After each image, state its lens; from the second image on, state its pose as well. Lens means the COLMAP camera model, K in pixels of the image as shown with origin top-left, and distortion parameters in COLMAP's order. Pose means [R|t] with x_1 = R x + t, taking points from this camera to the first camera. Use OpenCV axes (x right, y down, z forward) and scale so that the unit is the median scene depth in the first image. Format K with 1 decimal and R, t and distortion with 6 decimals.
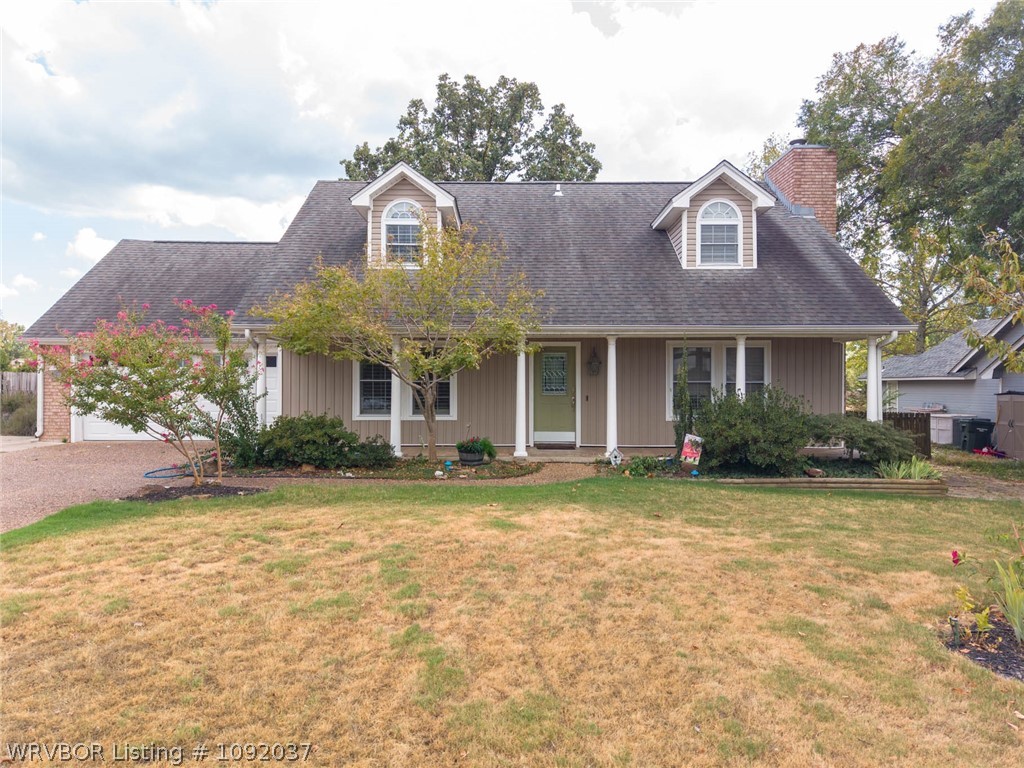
lens RADIAL K [[681.4, 0, 512.0], [0, 681.4, 384.0], [0, 0, 1]] dist [0.010709, -0.003611]
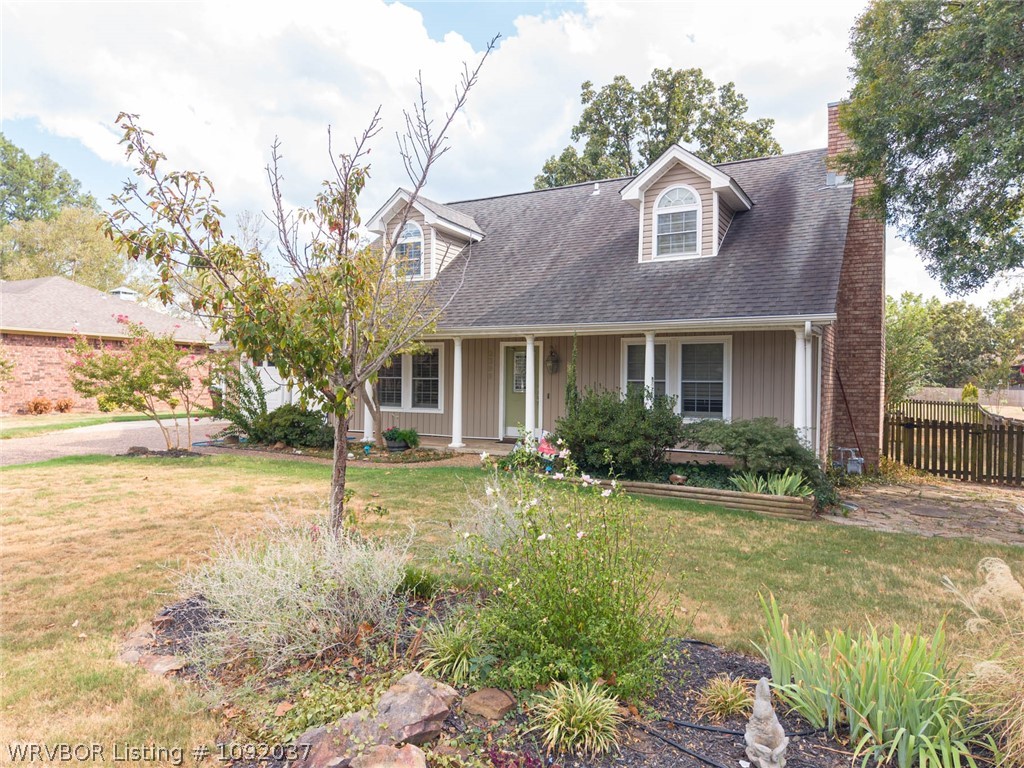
lens RADIAL K [[705.0, 0, 512.0], [0, 705.0, 384.0], [0, 0, 1]] dist [-0.001194, -0.008724]
pose [[0.868334, 0.009129, -0.495896, 0.590426], [-0.010010, 0.999950, 0.000880, 0.002039], [0.495879, 0.004200, 0.868381, 0.053661]]
